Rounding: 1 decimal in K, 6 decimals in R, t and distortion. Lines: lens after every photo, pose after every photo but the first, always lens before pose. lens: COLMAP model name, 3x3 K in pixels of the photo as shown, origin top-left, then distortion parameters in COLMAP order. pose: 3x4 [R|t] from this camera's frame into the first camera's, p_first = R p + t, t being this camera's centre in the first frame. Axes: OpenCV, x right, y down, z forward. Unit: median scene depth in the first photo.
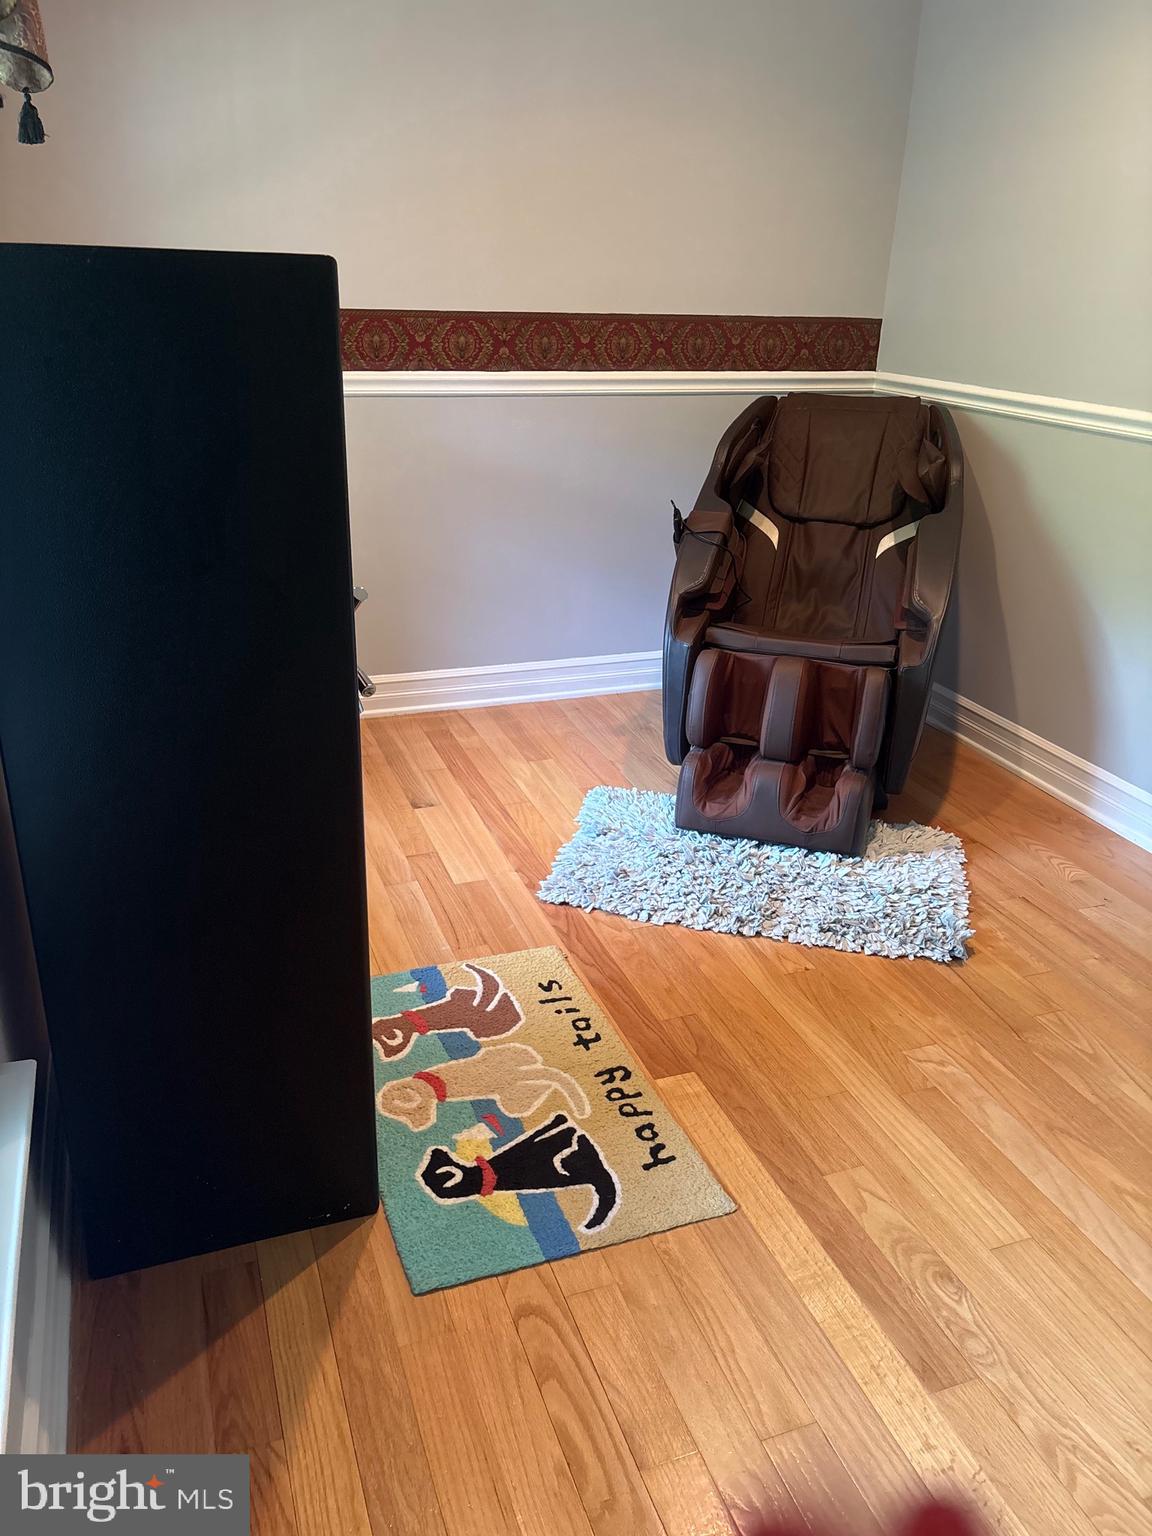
lens RADIAL K [[1156.8, 0, 577.8], [0, 1156.8, 766.7], [0, 0, 1]] dist [0.008181, 0.001916]
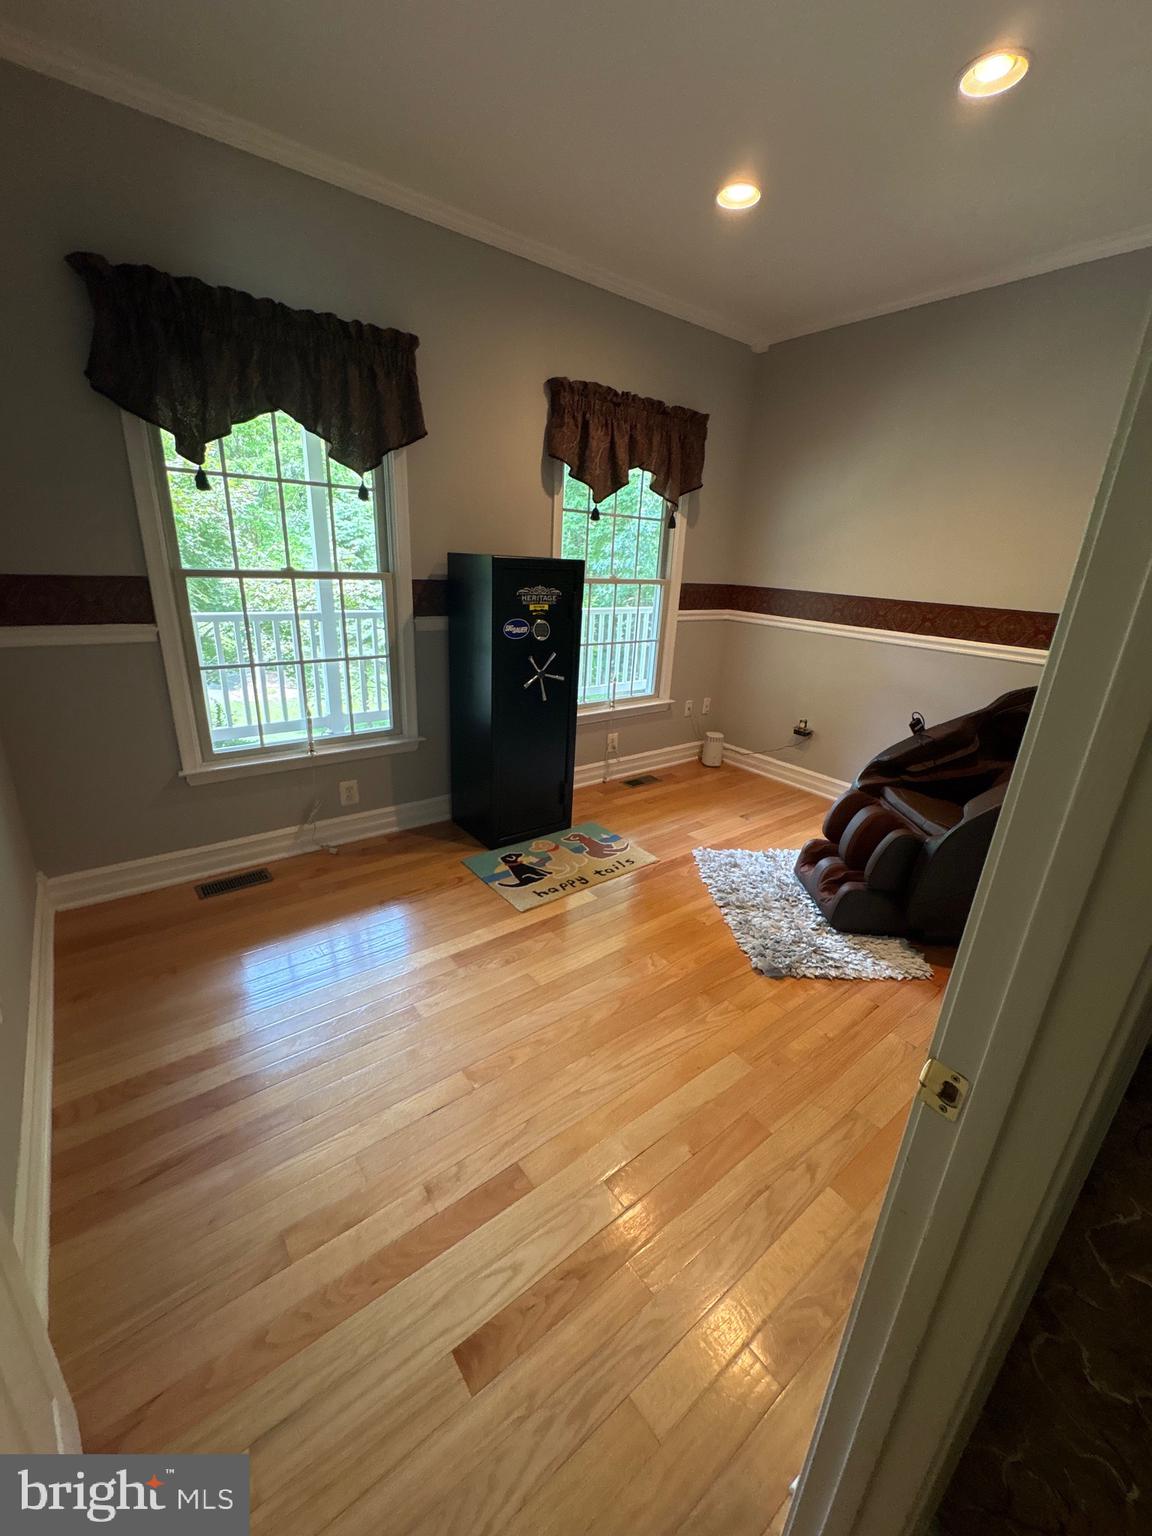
lens RADIAL K [[611.8, 0, 574.3], [0, 611.8, 768.9], [0, 0, 1]] dist [0.000502, 0.000013]
pose [[0.293514, 0.292616, -0.910069, 1.020318], [-0.410890, 0.898191, 0.156277, -0.126601], [0.863145, 0.328069, 0.383865, 0.369874]]
